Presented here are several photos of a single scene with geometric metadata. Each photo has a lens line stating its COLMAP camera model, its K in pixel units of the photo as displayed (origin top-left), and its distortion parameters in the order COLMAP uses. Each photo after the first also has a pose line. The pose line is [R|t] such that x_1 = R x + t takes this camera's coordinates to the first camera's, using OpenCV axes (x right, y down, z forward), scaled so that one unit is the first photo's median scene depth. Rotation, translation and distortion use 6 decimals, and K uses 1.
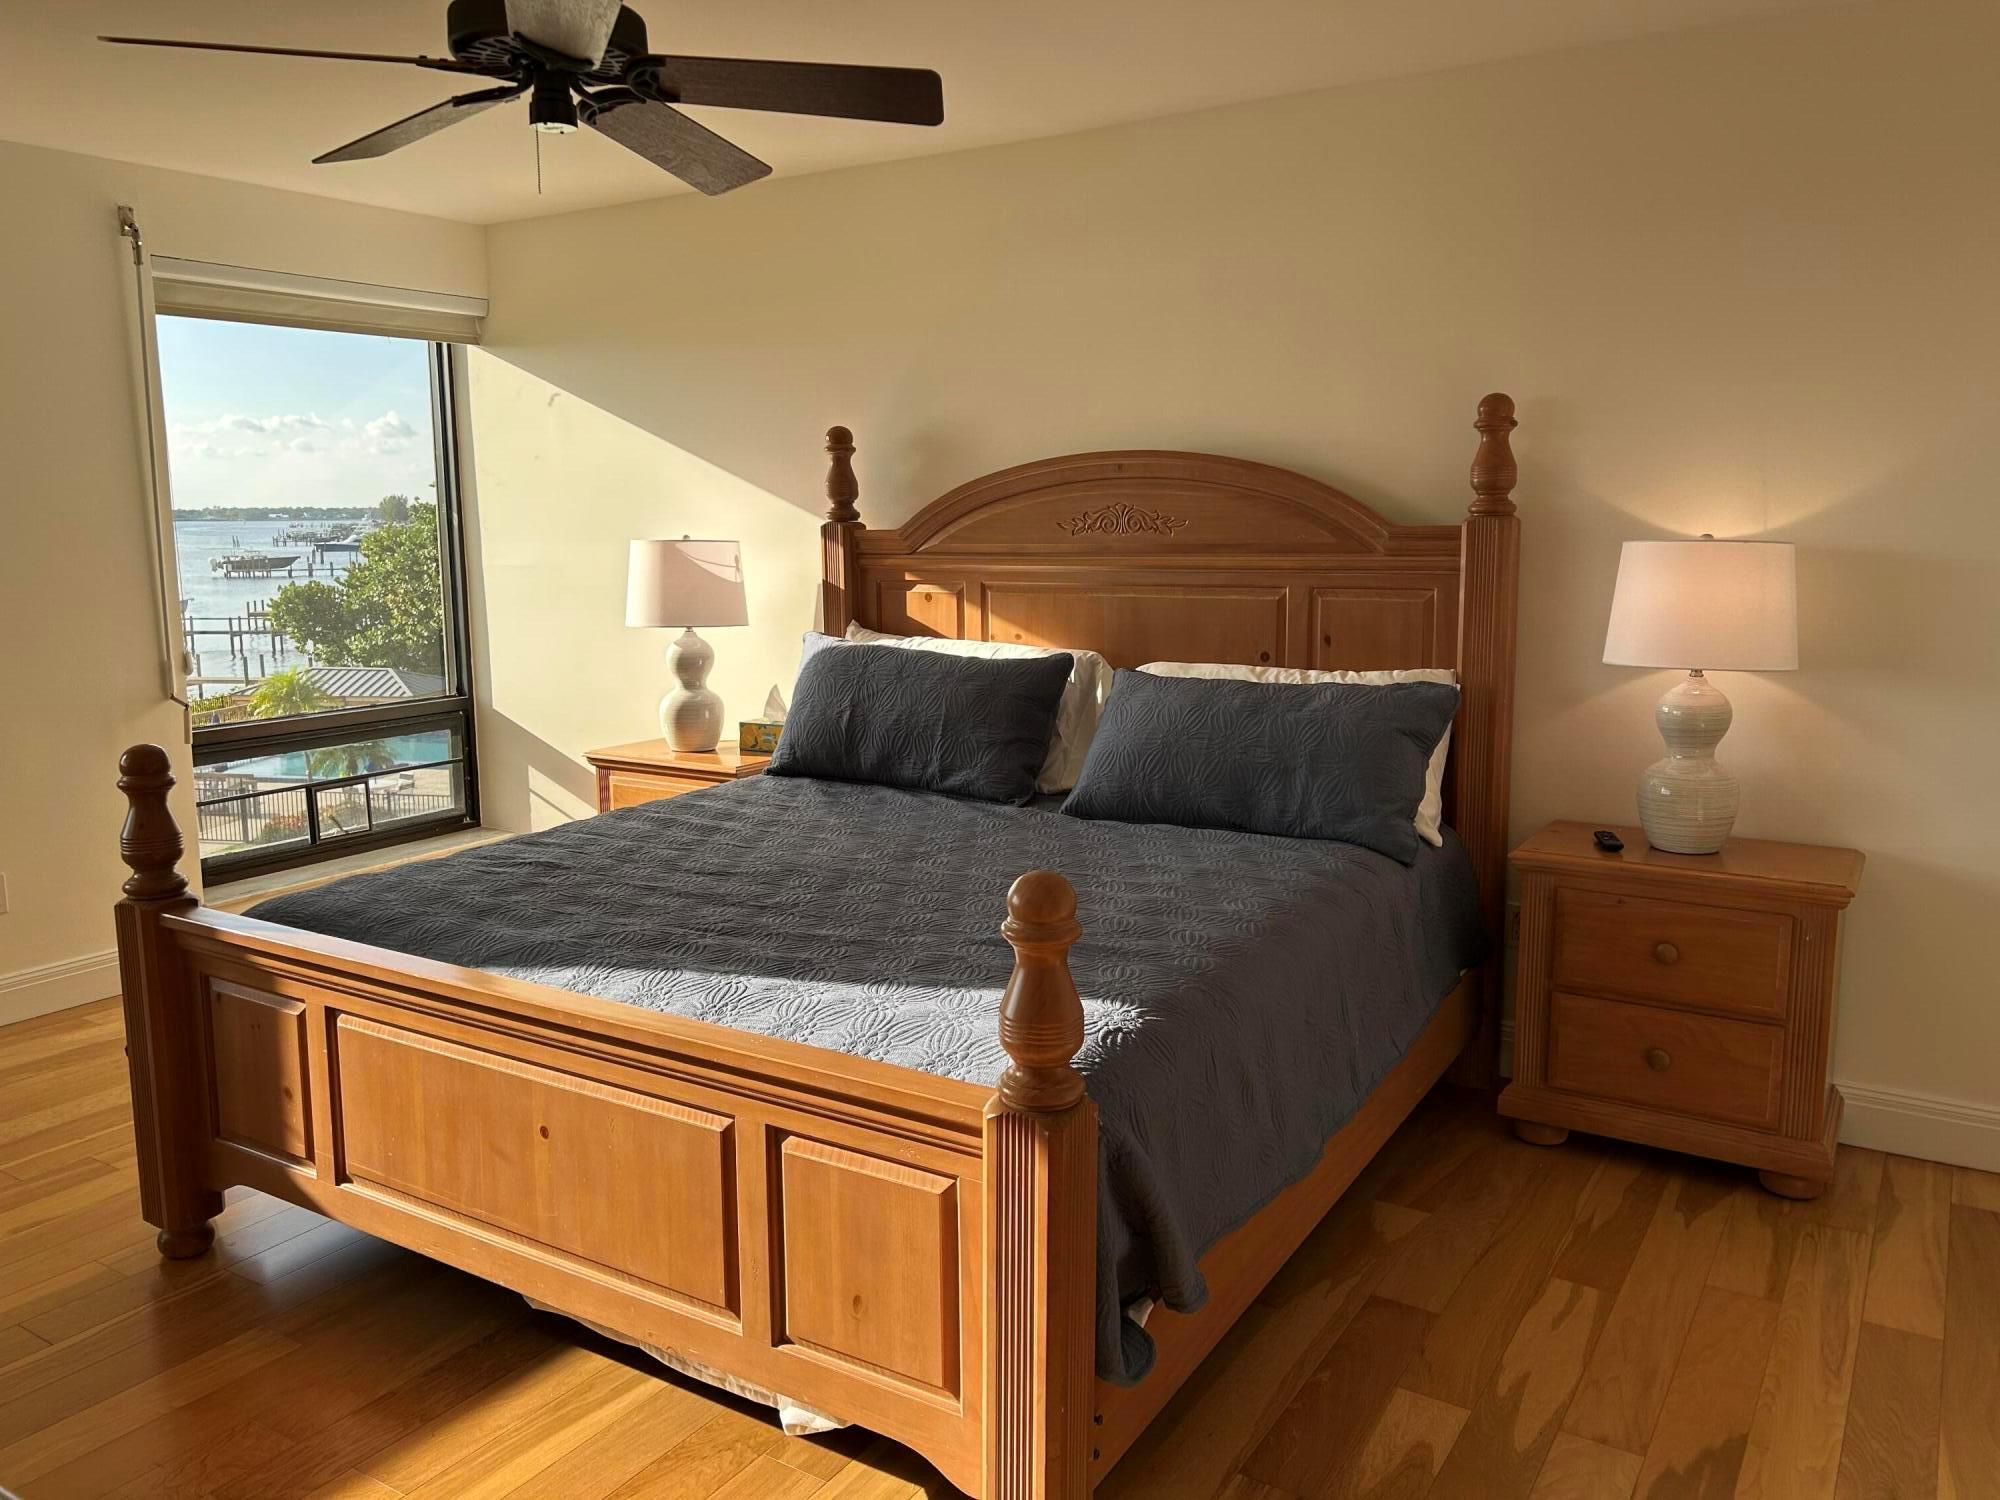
lens RADIAL K [[1514.8, 0, 990.2], [0, 1514.8, 734.8], [0, 0, 1]] dist [0.066408, -0.078307]
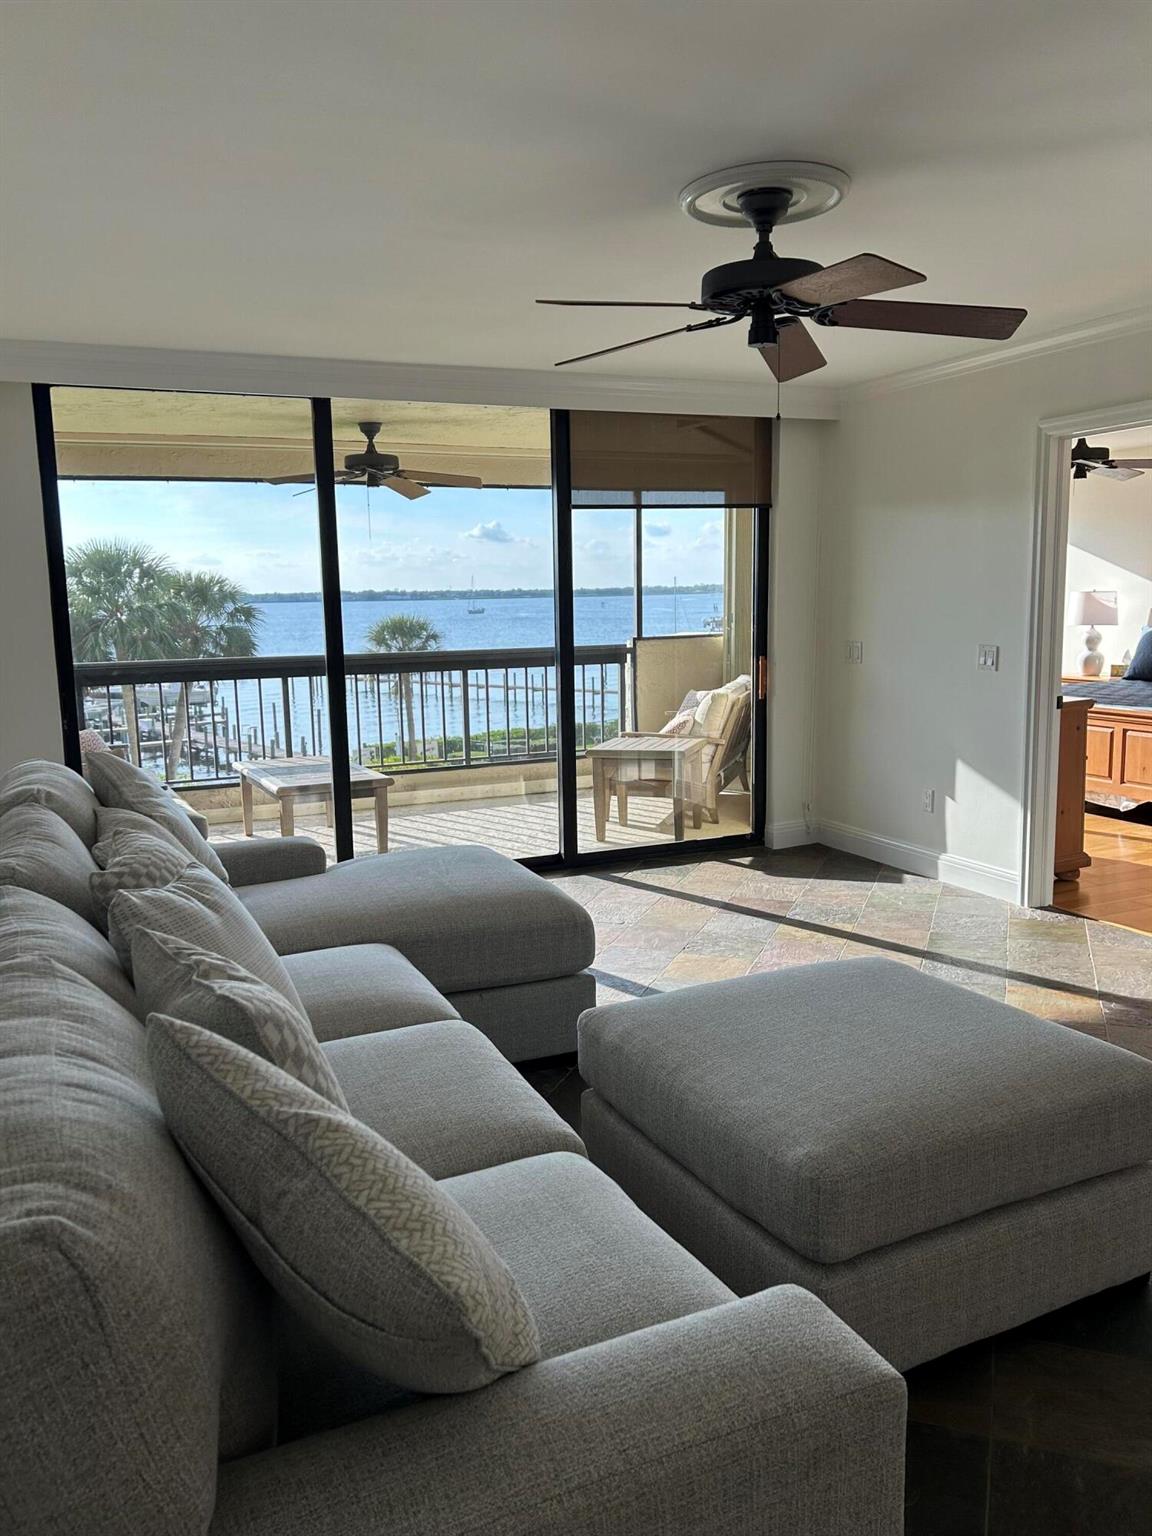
lens RADIAL K [[1163.3, 0, 578.6], [0, 1163.3, 780.1], [0, 0, 1]] dist [0.066408, -0.078307]
pose [[0.841783, 0.074172, -0.534695, 0.165787], [-0.062341, 0.997245, 0.040192, 0.186835], [0.536204, -0.000500, 0.844089, -1.267307]]
